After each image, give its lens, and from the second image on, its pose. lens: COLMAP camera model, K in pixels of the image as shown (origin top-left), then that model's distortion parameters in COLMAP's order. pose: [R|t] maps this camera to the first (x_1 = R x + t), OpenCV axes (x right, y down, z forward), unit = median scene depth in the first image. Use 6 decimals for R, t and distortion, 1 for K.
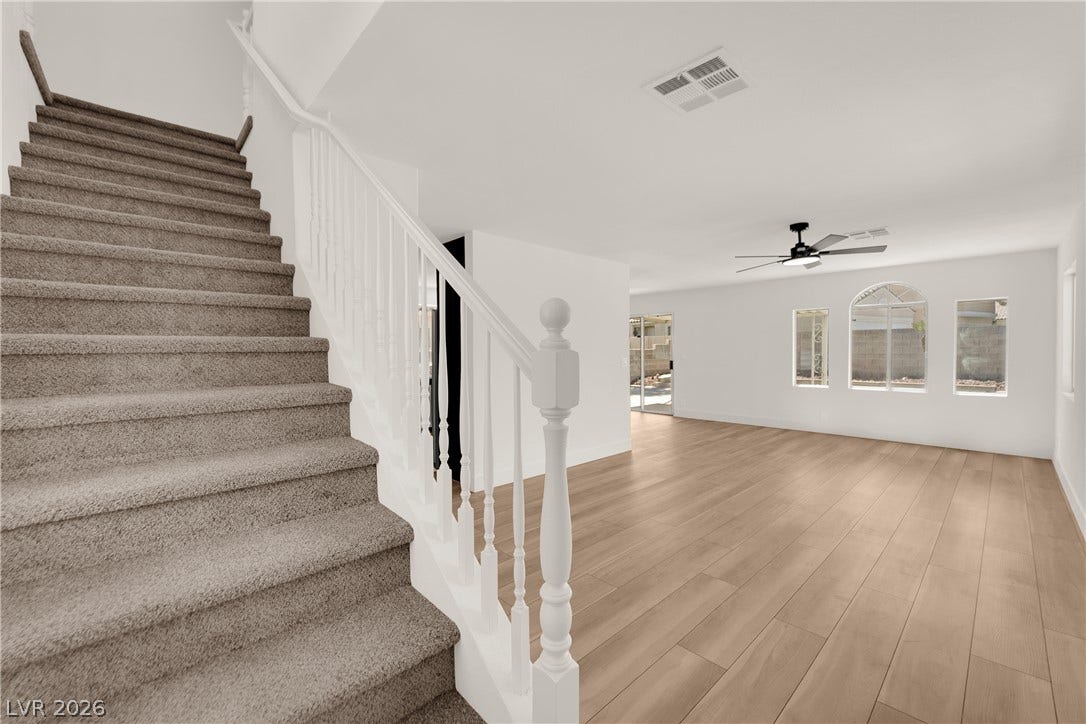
lens RADIAL K [[445.4, 0, 544.9], [0, 445.4, 361.2], [0, 0, 1]] dist [-0.013968, -0.000341]
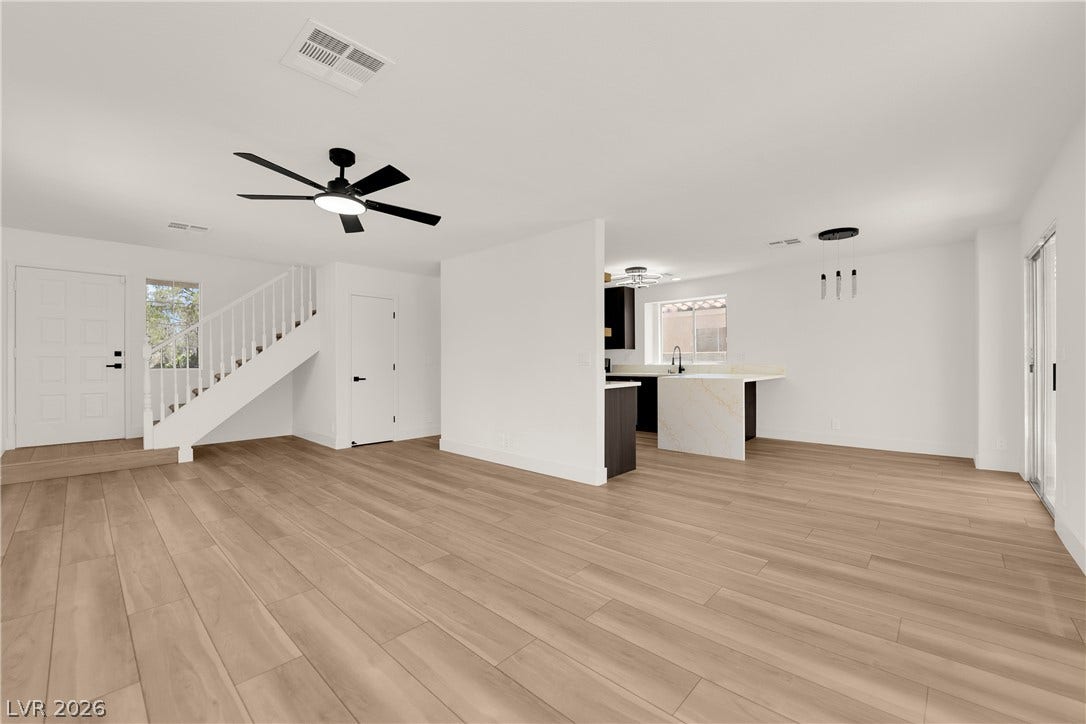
lens RADIAL K [[433.4, 0, 553.8], [0, 433.4, 360.2], [0, 0, 1]] dist [-0.020086, 0.000251]
pose [[0.081867, 0.000957, -0.996643, 1.145867], [-0.023500, 0.999723, -0.000971, 0.002899], [0.996366, 0.023501, 0.081867, 1.146993]]
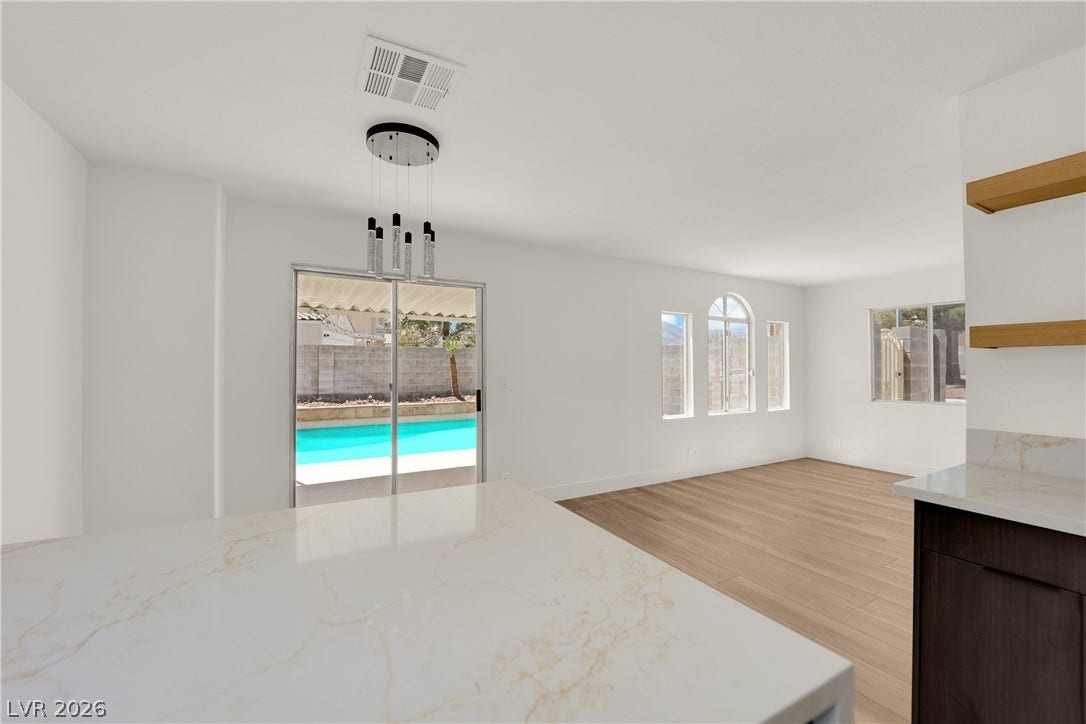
lens RADIAL K [[454.4, 0, 543.0], [0, 454.4, 362.0], [0, 0, 1]] dist [0.001625, 0.000002]
pose [[0.253882, 0.012206, 0.967158, -0.296642], [0.028333, 0.999397, -0.020050, -0.044539], [-0.966820, 0.032493, 0.253384, 1.603188]]
